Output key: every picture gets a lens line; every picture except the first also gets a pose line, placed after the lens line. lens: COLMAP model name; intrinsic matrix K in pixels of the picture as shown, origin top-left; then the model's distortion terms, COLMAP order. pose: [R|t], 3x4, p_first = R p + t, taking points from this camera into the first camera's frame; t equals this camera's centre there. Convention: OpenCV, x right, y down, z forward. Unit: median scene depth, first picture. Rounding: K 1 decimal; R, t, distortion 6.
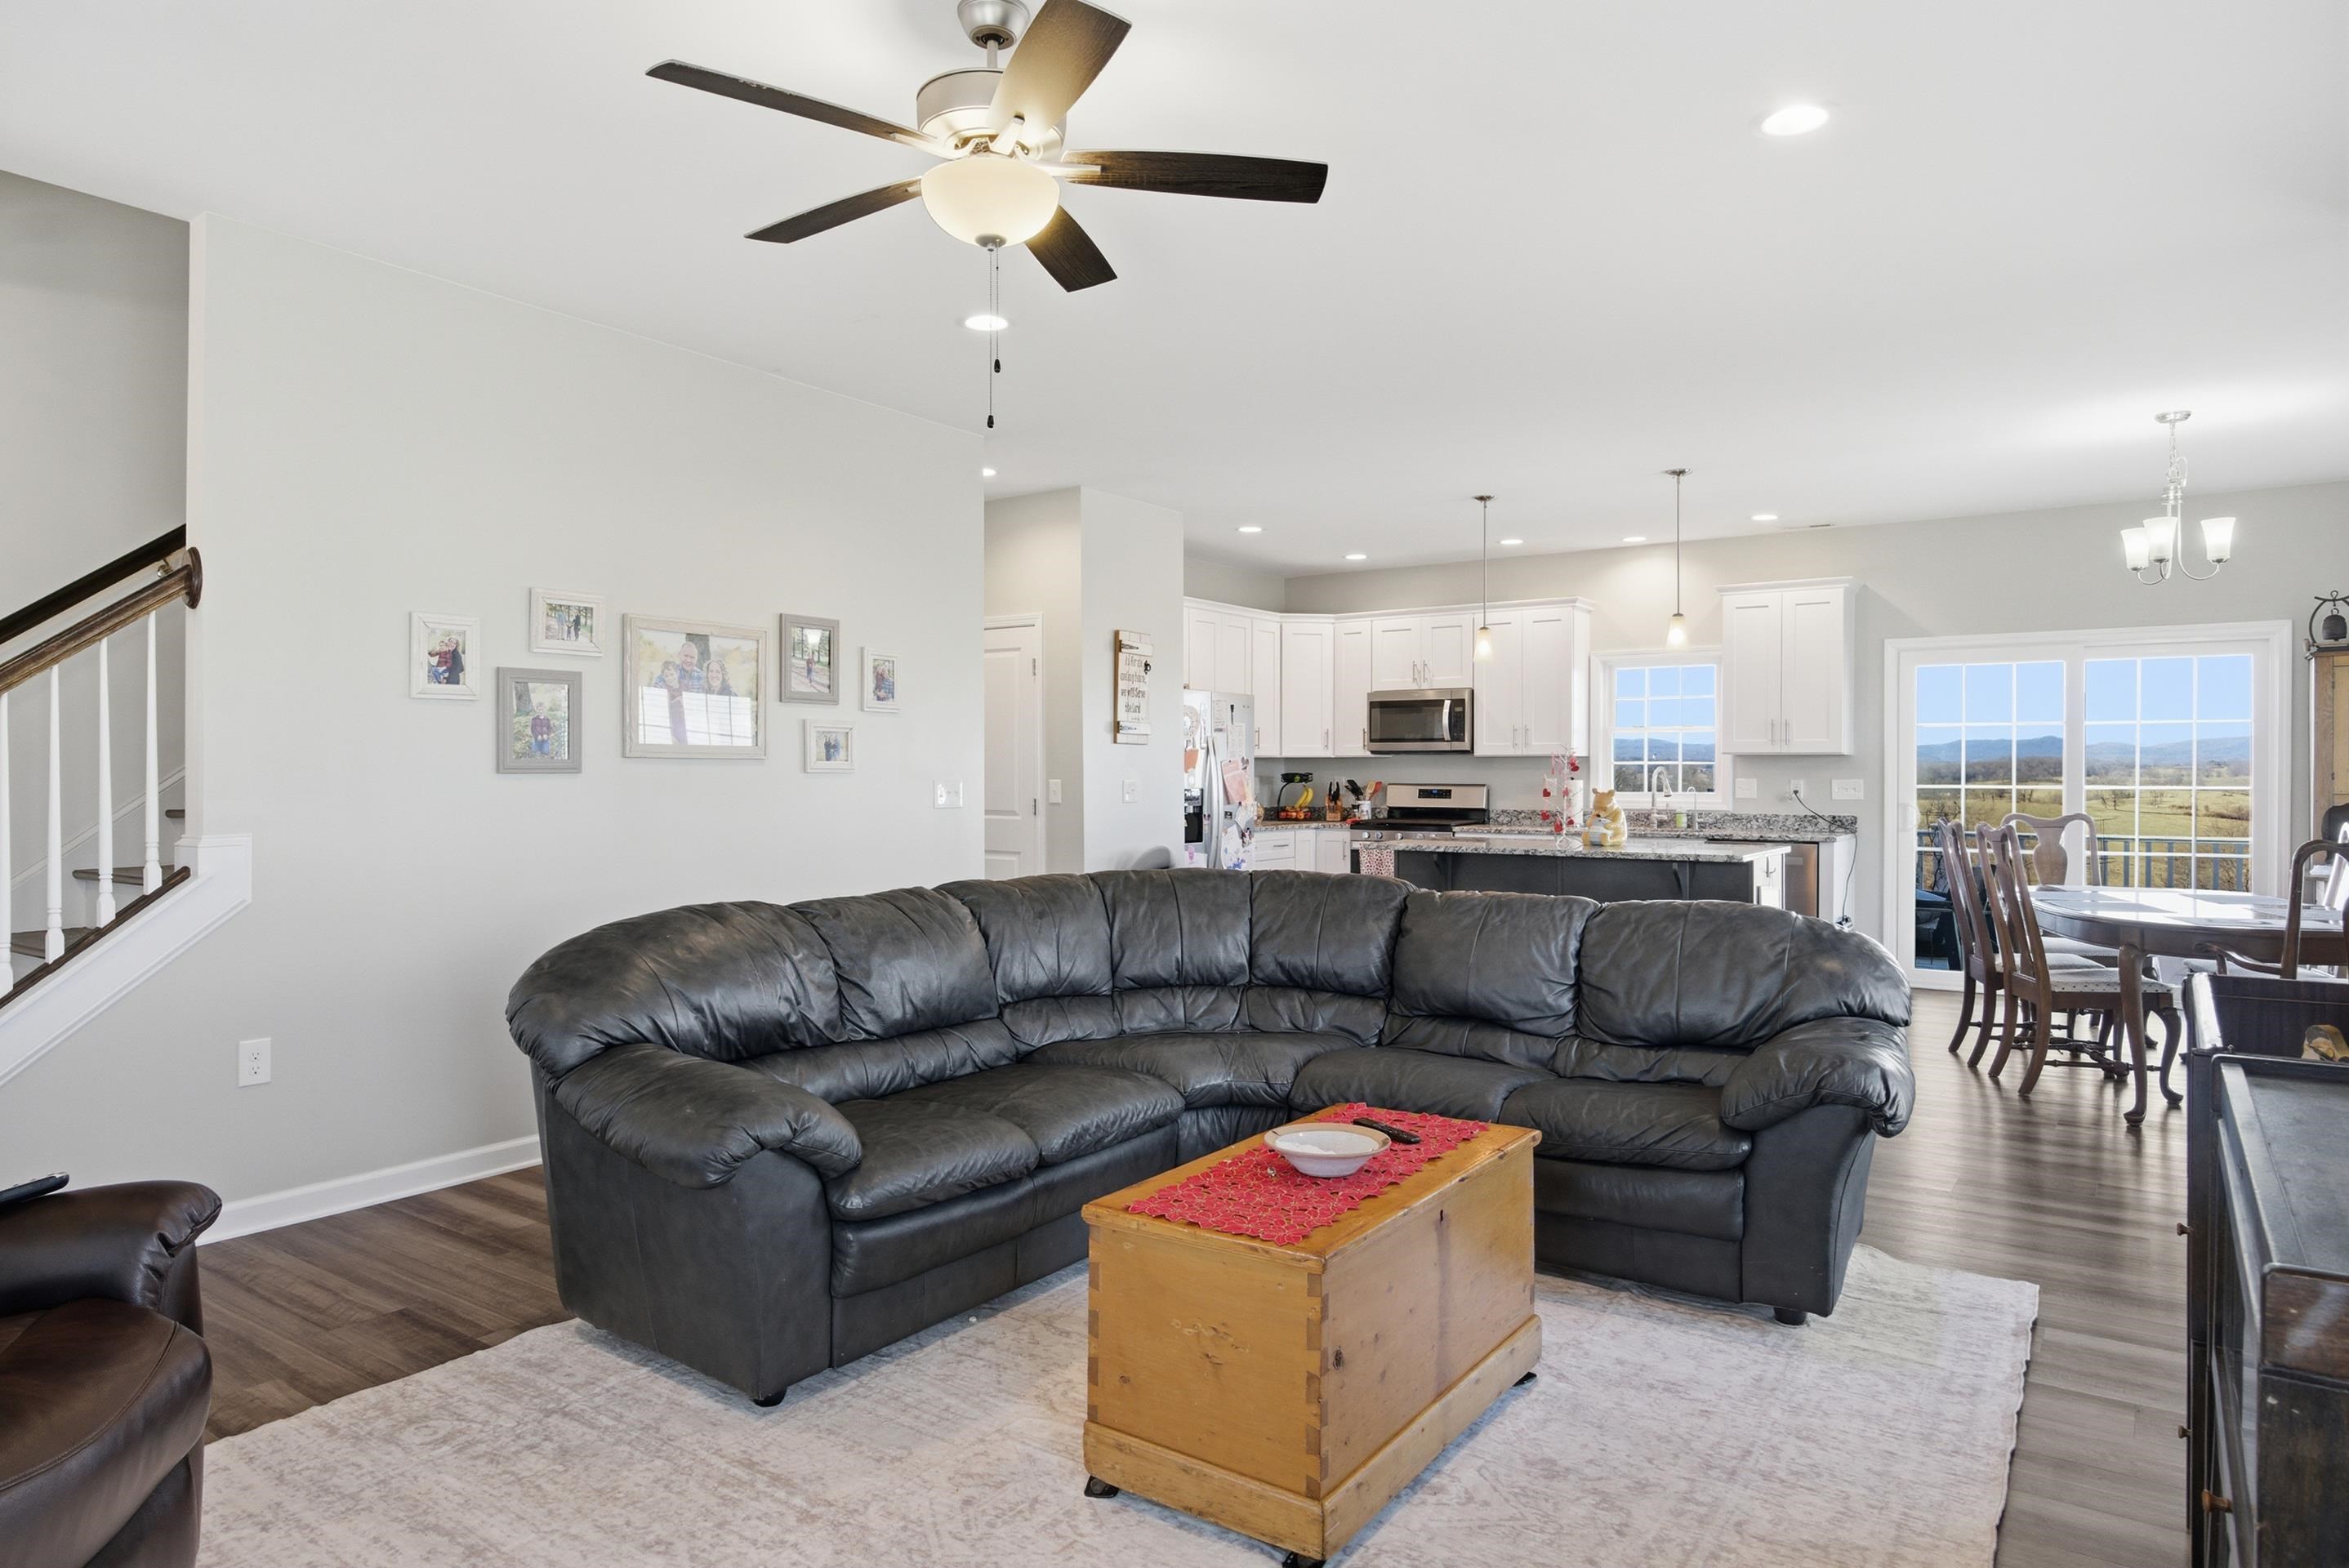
lens RADIAL K [[1400.8, 0, 1151.7], [0, 1400.8, 782.7], [0, 0, 1]] dist [0.002674, -0.000066]
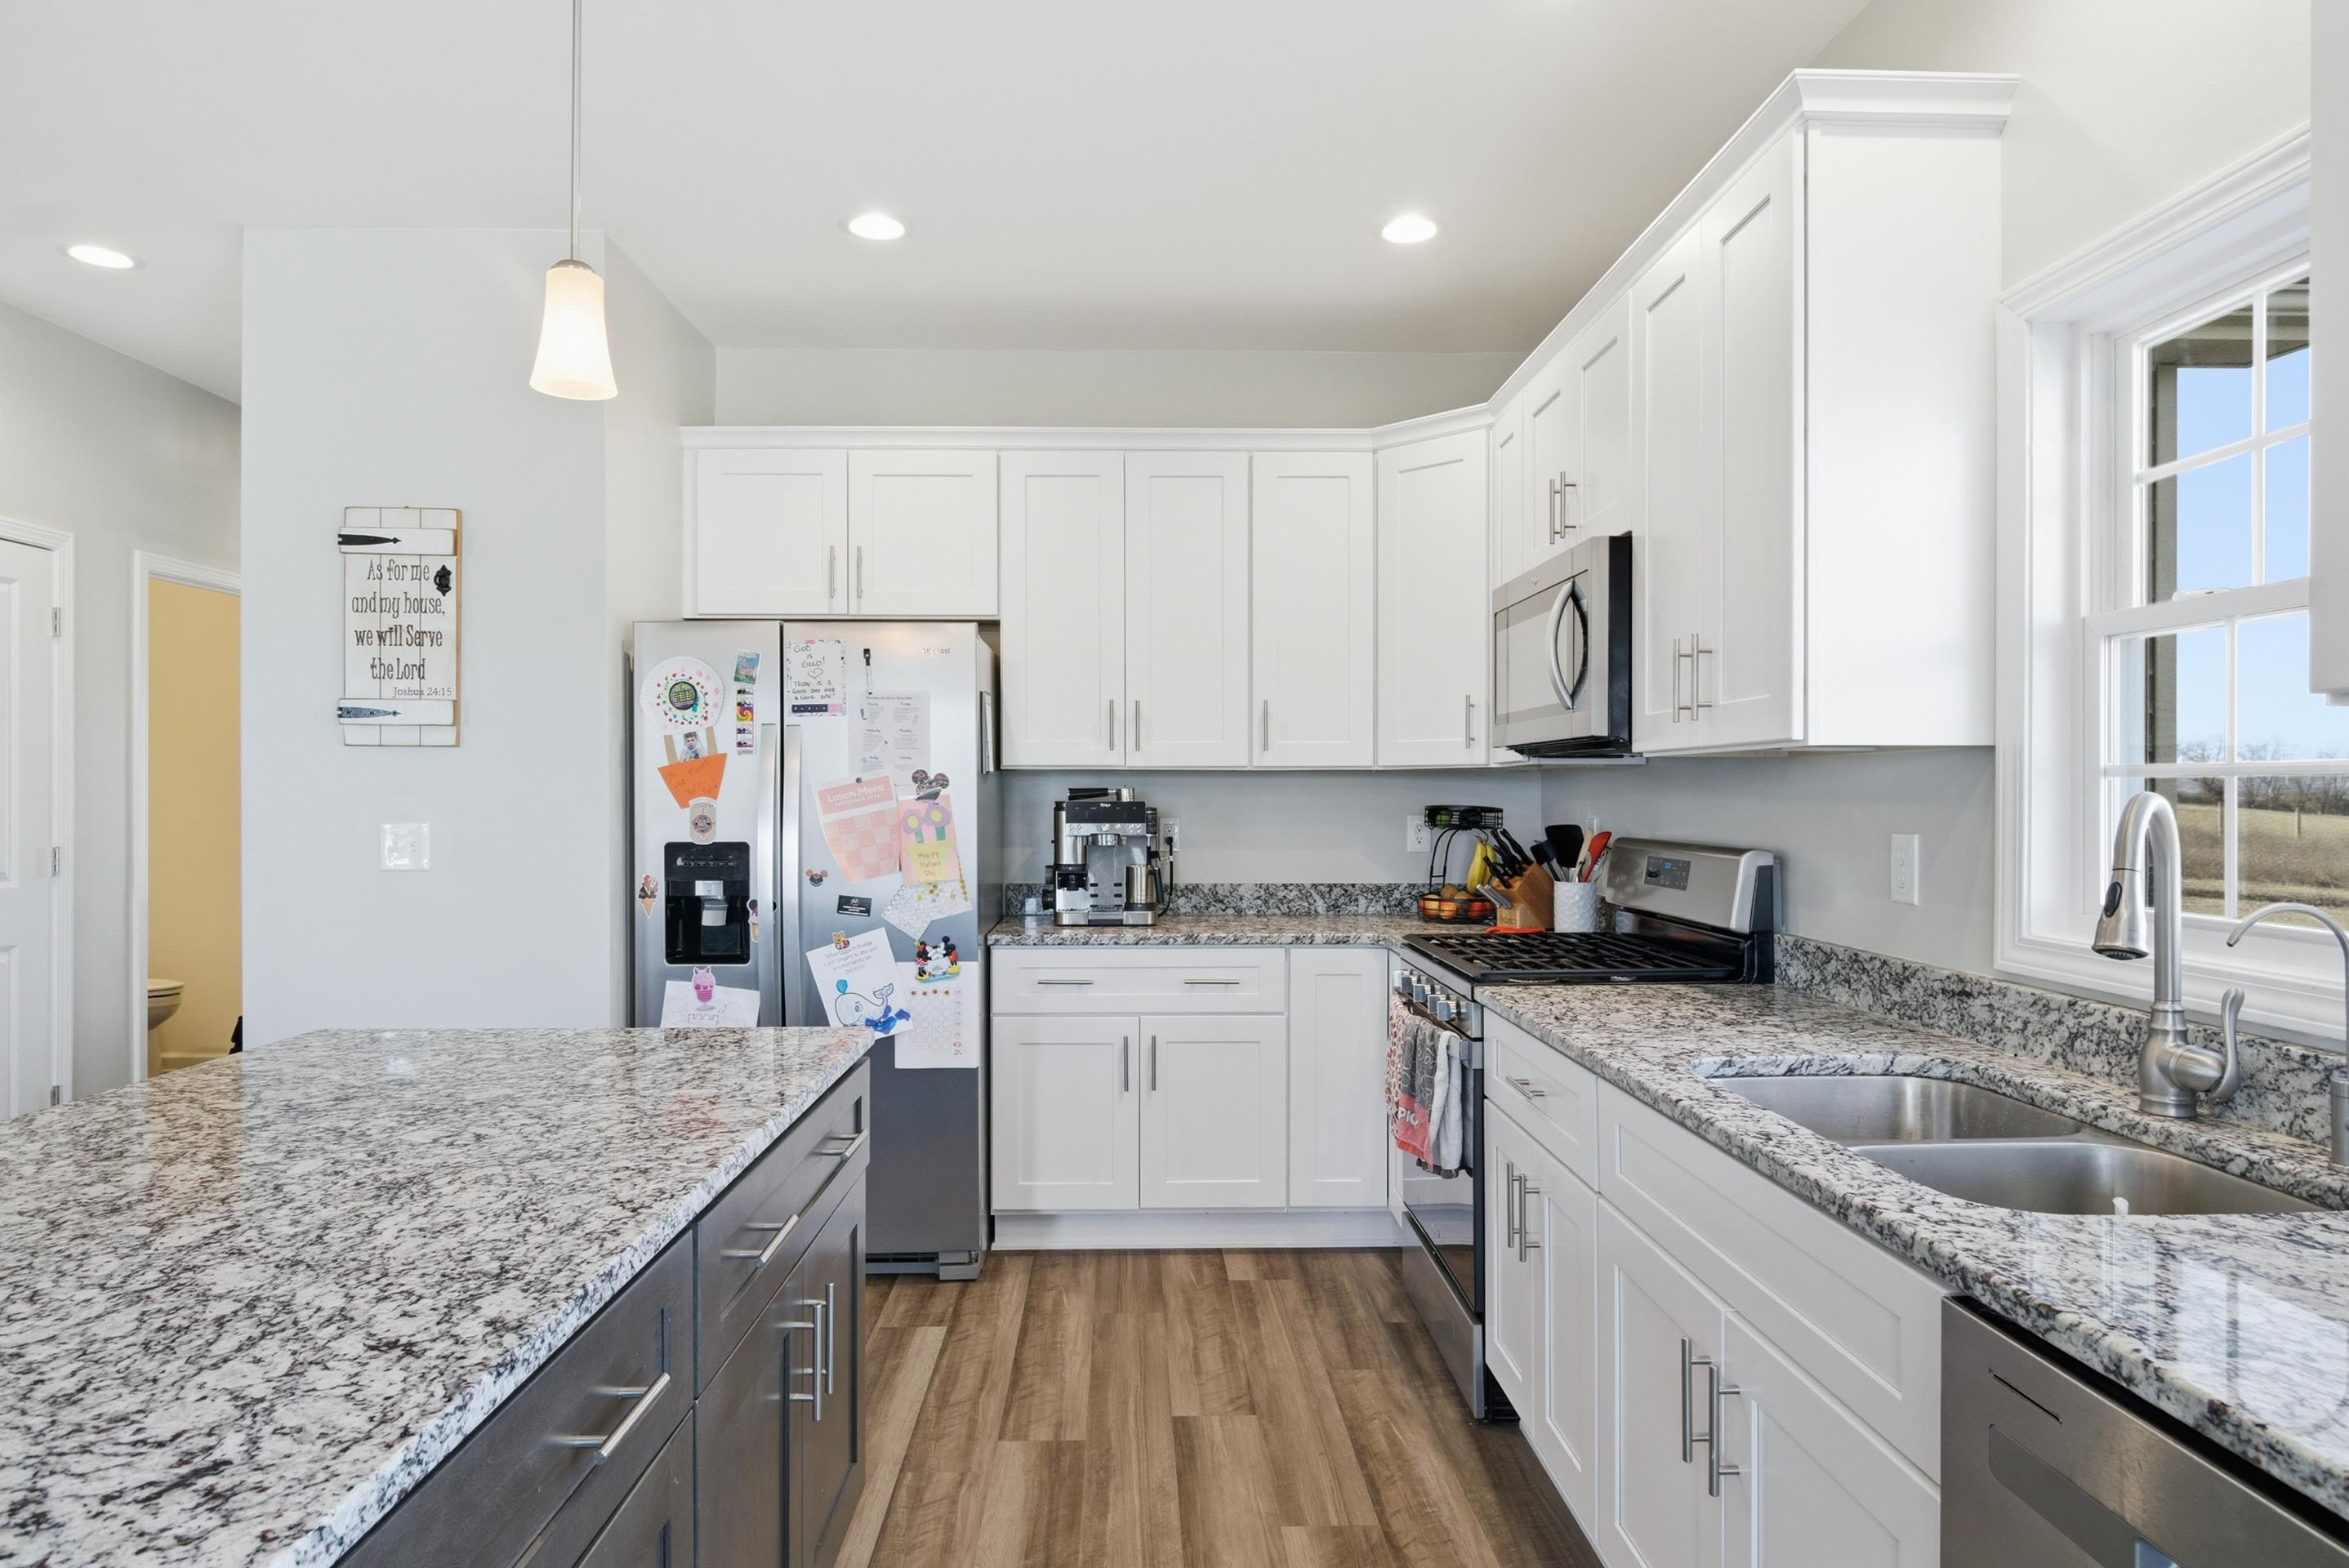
lens RADIAL K [[1364.5, 0, 1154.7], [0, 1364.5, 793.4], [0, 0, 1]] dist [0.001335, -0.002072]
pose [[0.606359, -0.000289, -0.795191, 0.402921], [-0.005843, 0.999971, -0.004819, -0.008827], [0.795170, 0.007569, 0.606340, 0.741762]]
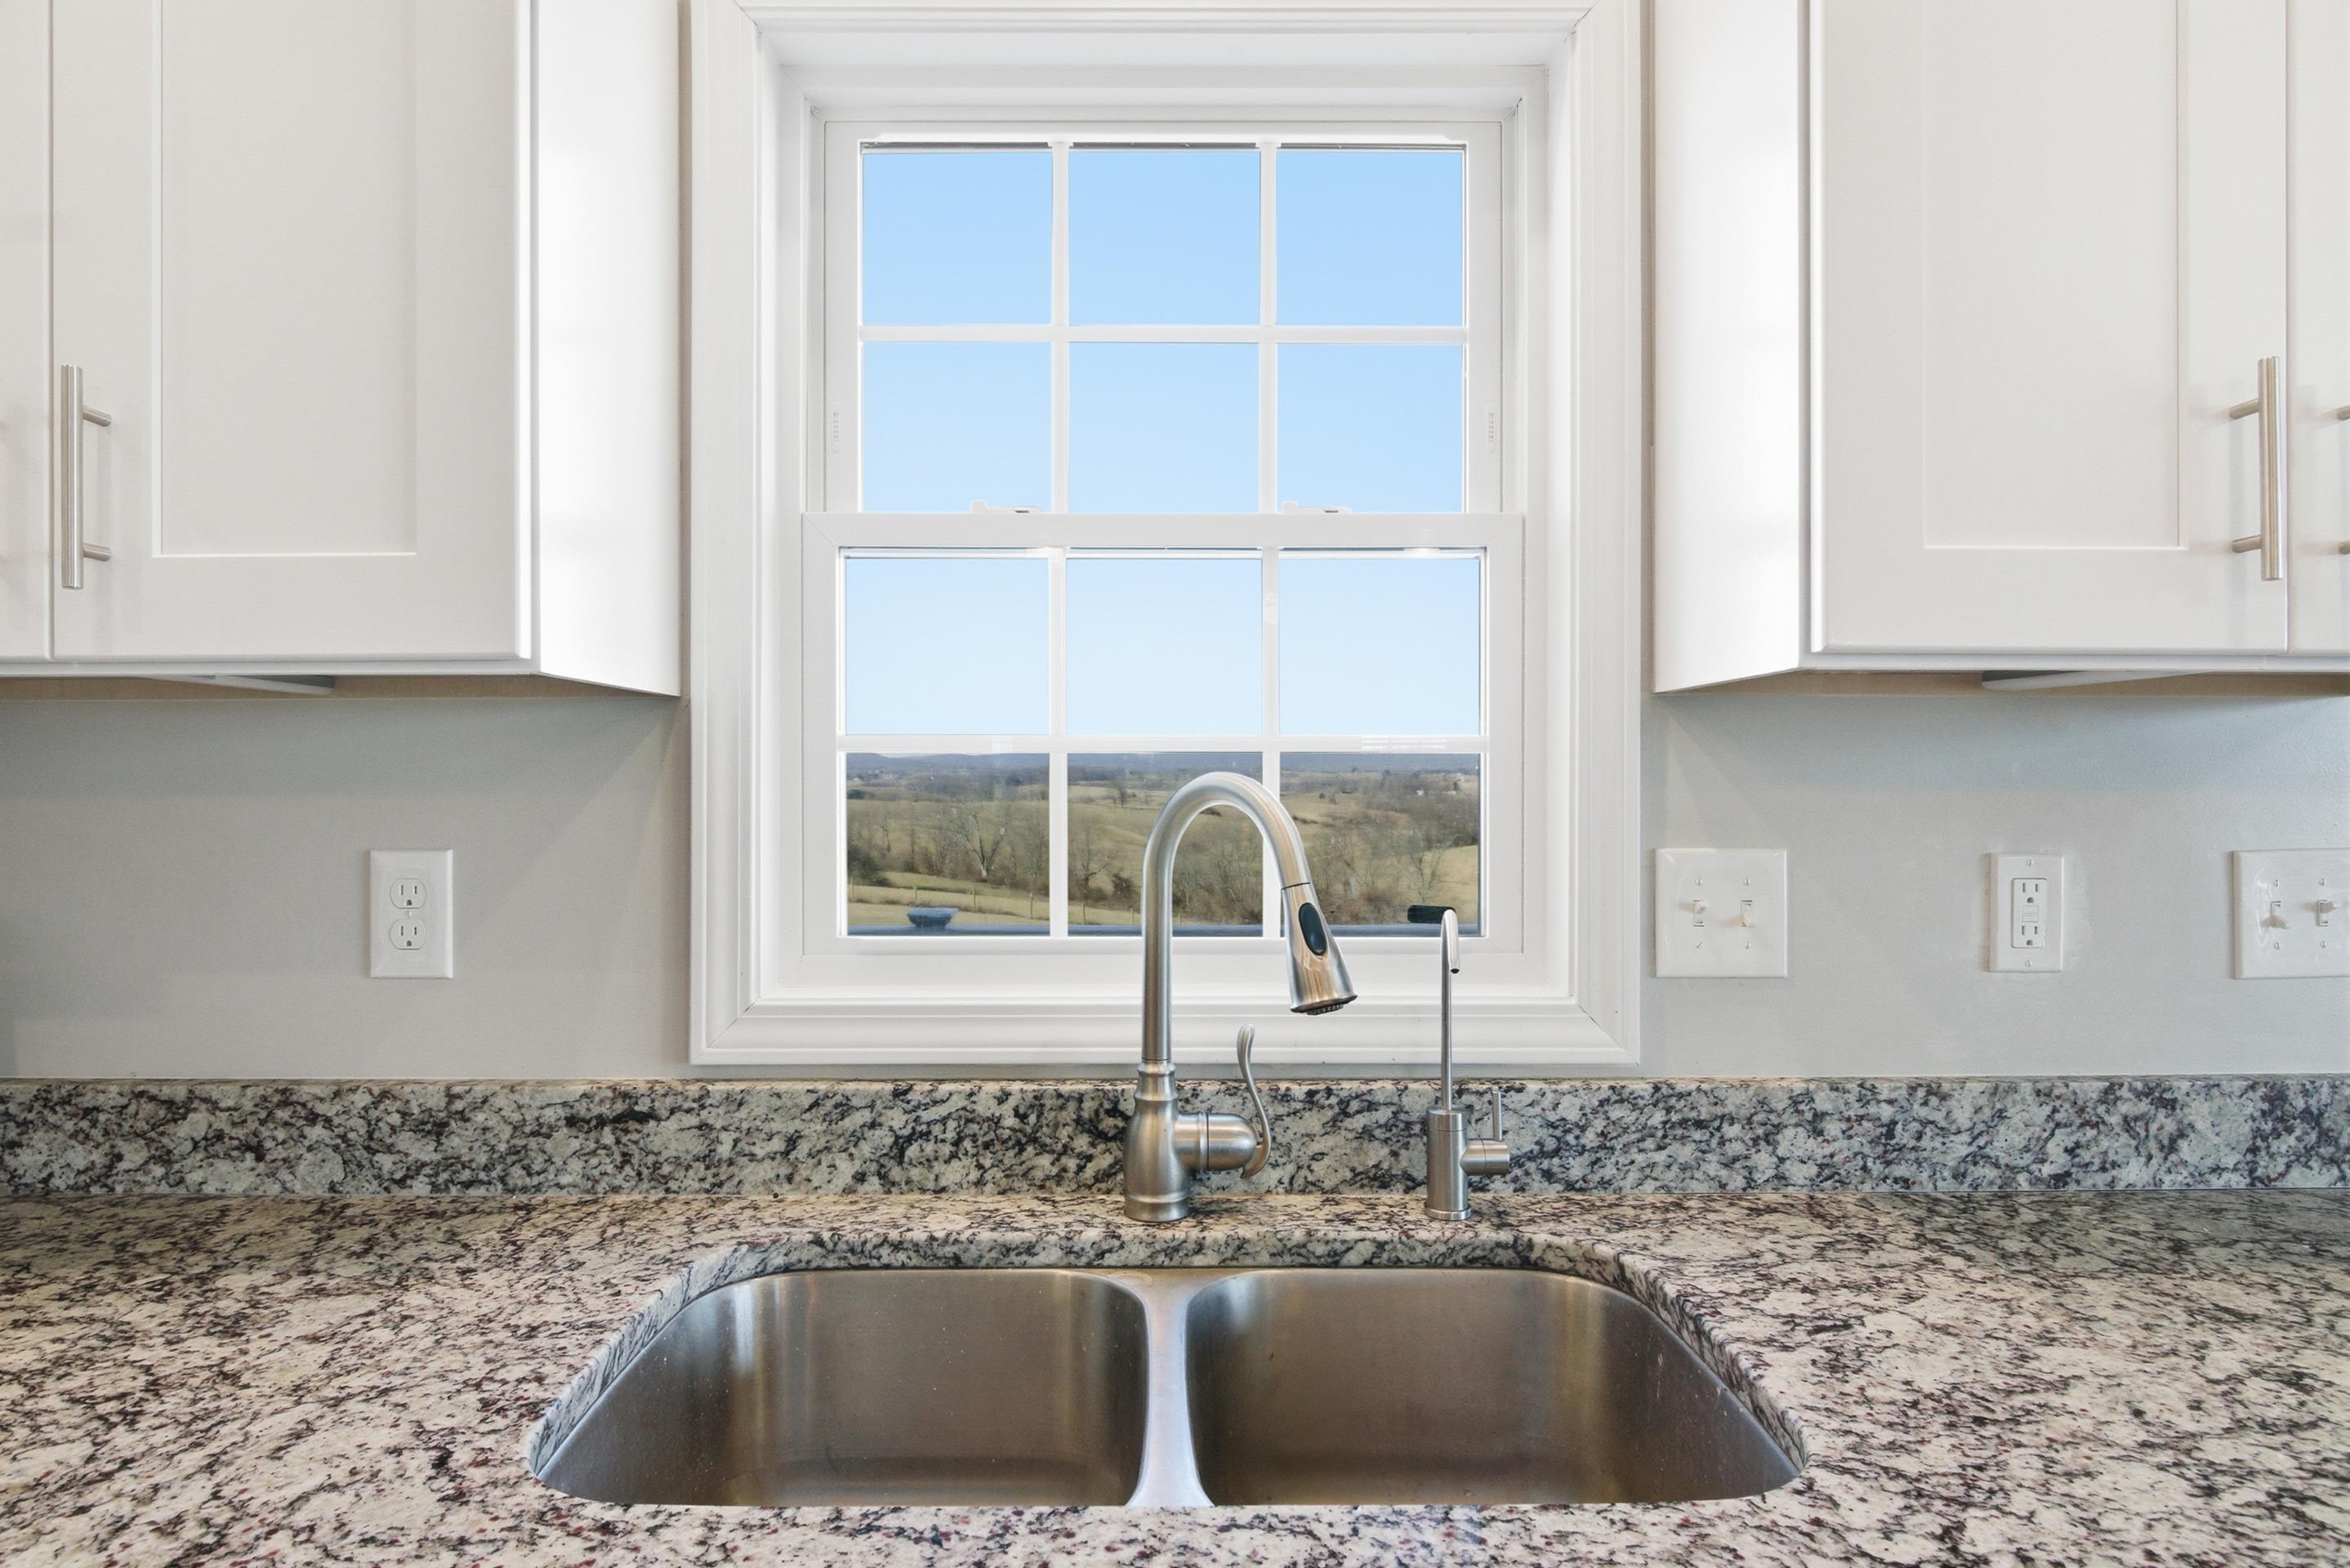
lens RADIAL K [[1340.5, 0, 1162.4], [0, 1340.5, 783.3], [0, 0, 1]] dist [-0.004308, -0.003030]
pose [[0.805418, -0.005121, 0.592685, 0.267283], [0.007082, 0.999974, -0.000983, -0.009406], [-0.592665, 0.004989, 0.805433, 0.851790]]
